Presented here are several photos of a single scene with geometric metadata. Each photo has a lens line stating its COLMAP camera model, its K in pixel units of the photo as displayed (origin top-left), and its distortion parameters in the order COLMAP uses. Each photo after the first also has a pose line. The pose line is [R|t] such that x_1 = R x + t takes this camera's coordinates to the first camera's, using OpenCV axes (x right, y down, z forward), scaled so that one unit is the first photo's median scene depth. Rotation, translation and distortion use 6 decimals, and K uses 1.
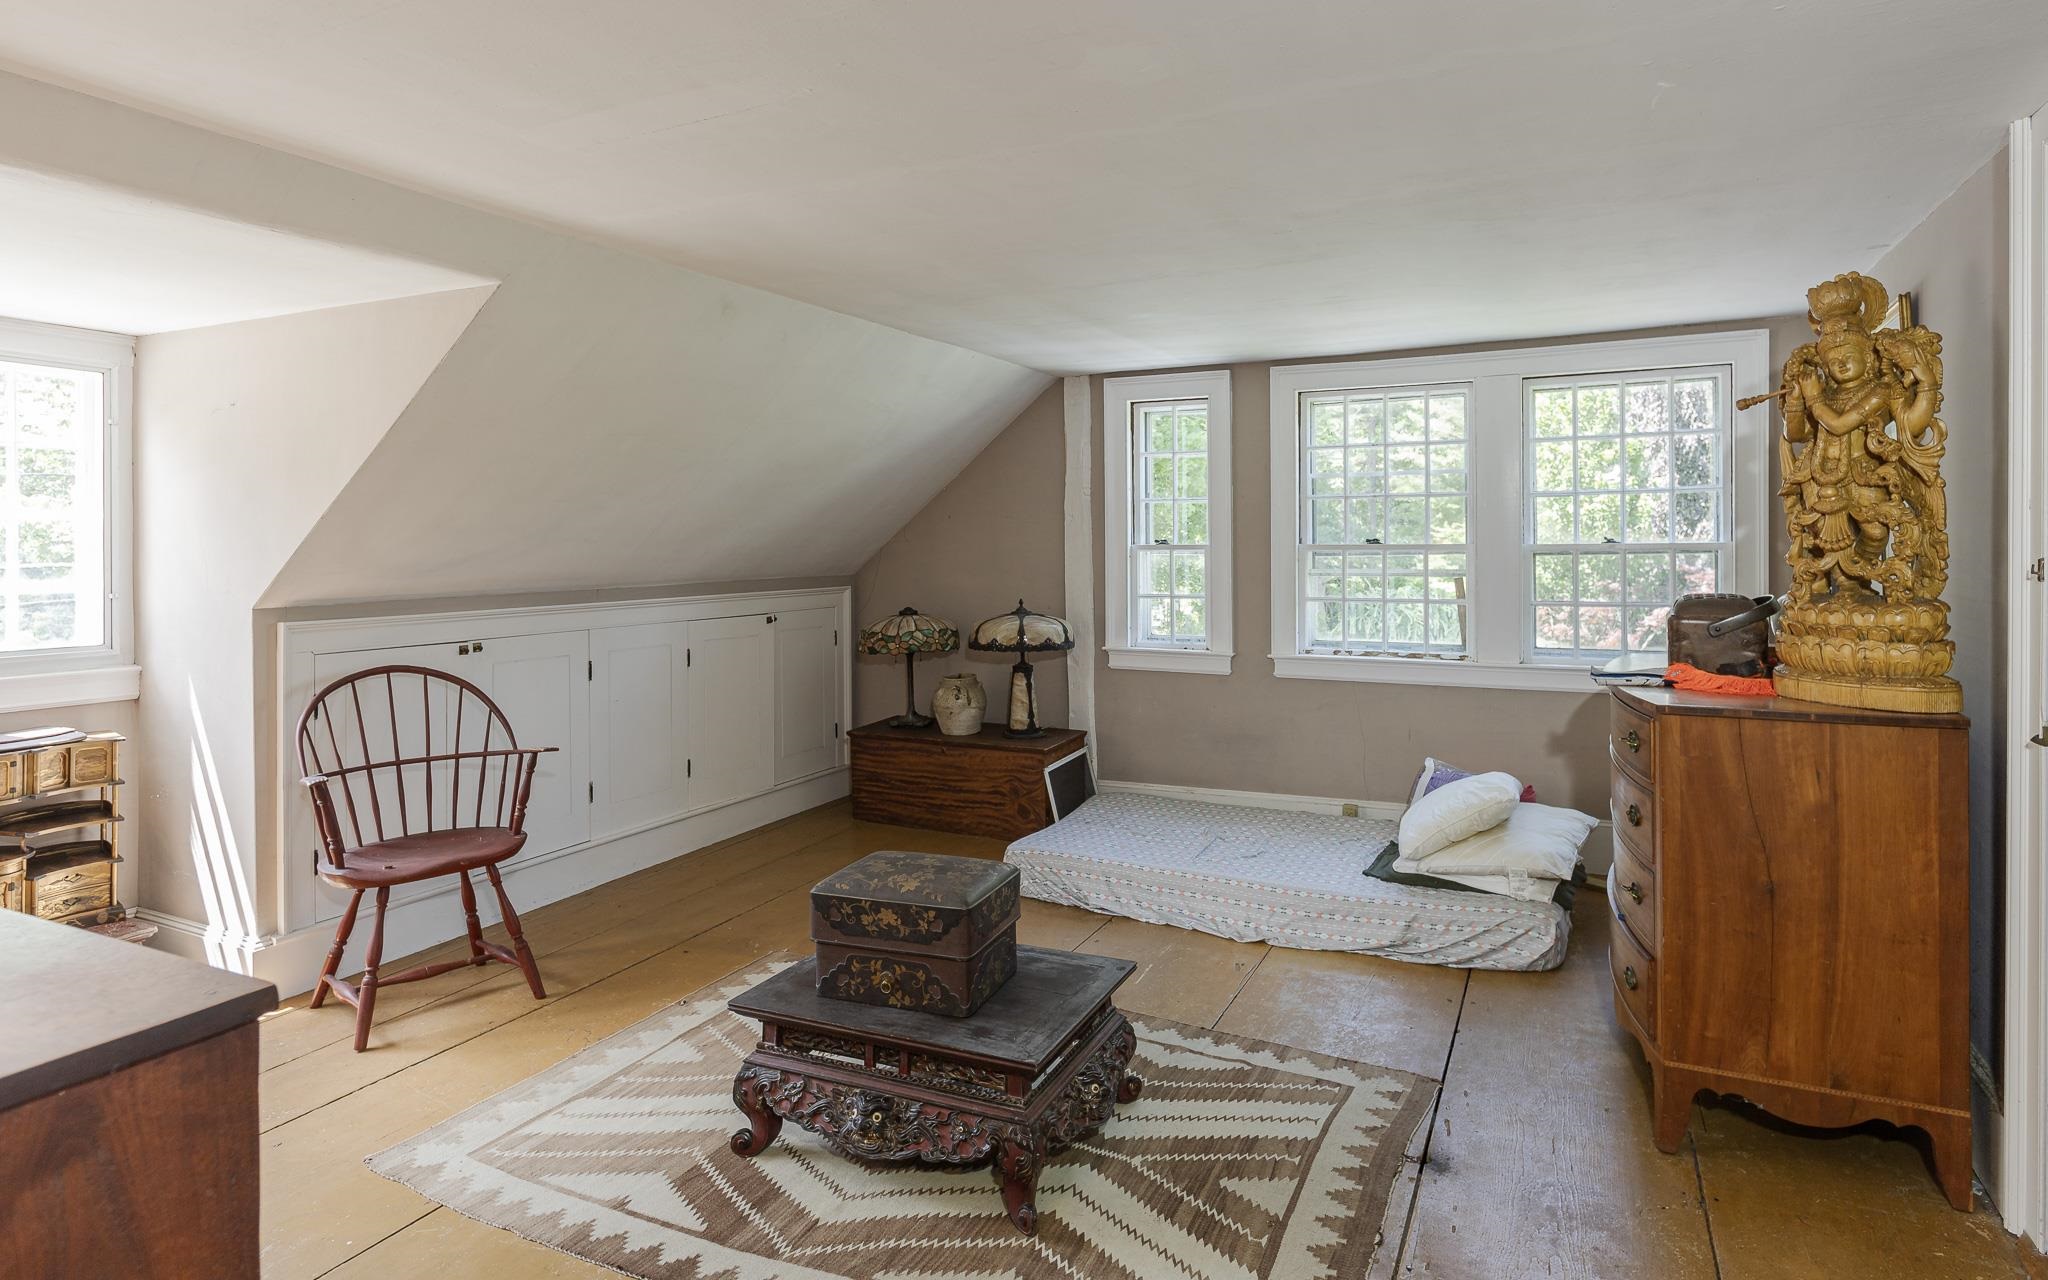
lens RADIAL K [[1072.9, 0, 1023.9], [0, 1072.9, 549.0], [0, 0, 1]] dist [0.006615, -0.004186]
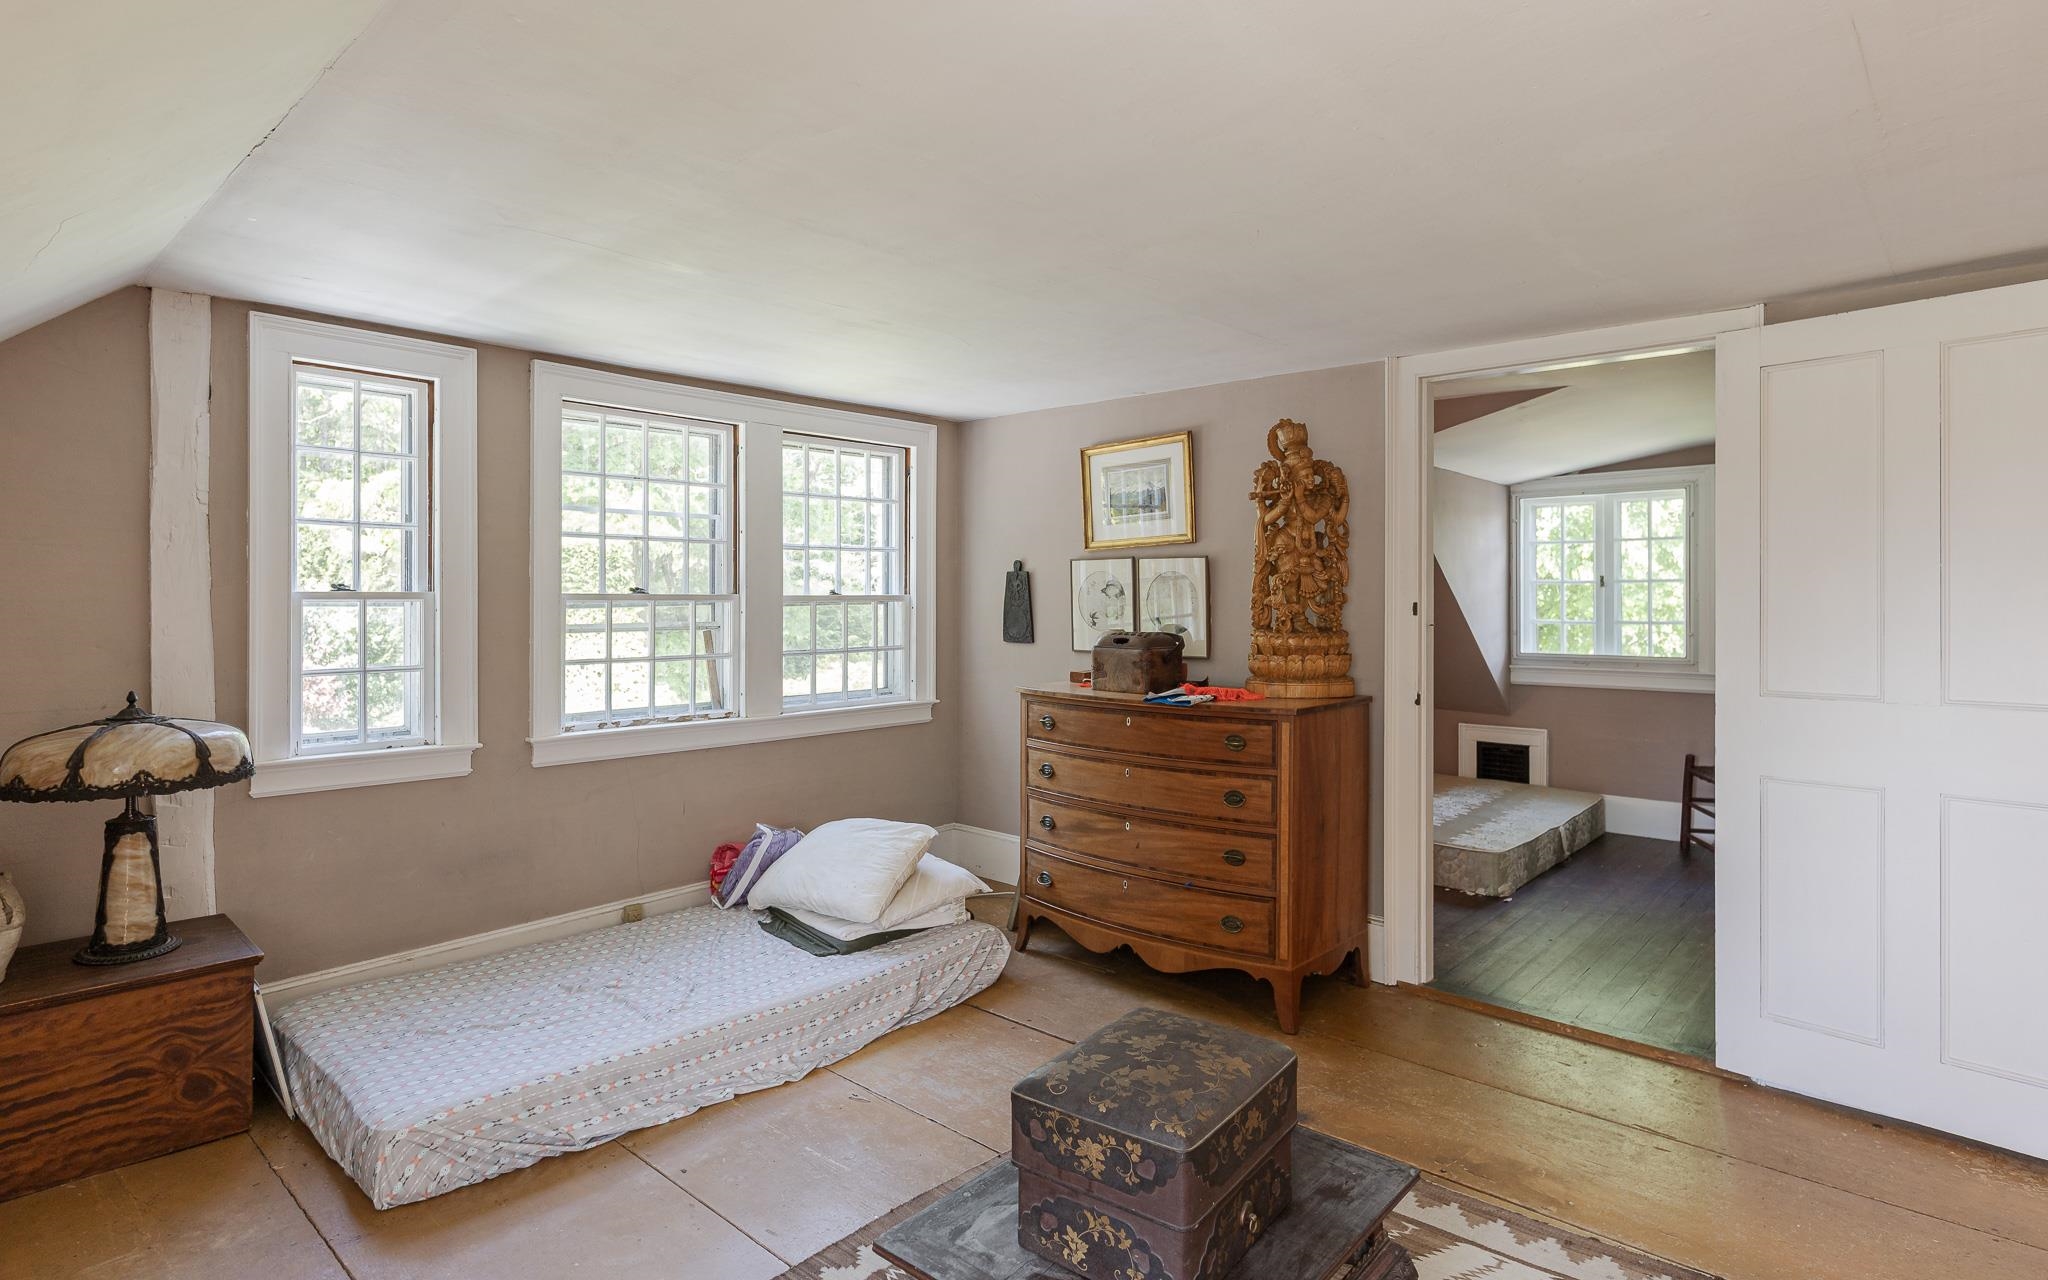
lens RADIAL K [[1072.9, 0, 1033.7], [0, 1072.9, 597.9], [0, 0, 1]] dist [0.006615, -0.004186]
pose [[0.284470, 0.006975, 0.958660, -0.397151], [0.001222, 0.999970, -0.007638, 0.005119], [-0.958684, 0.003344, 0.284453, 0.446175]]
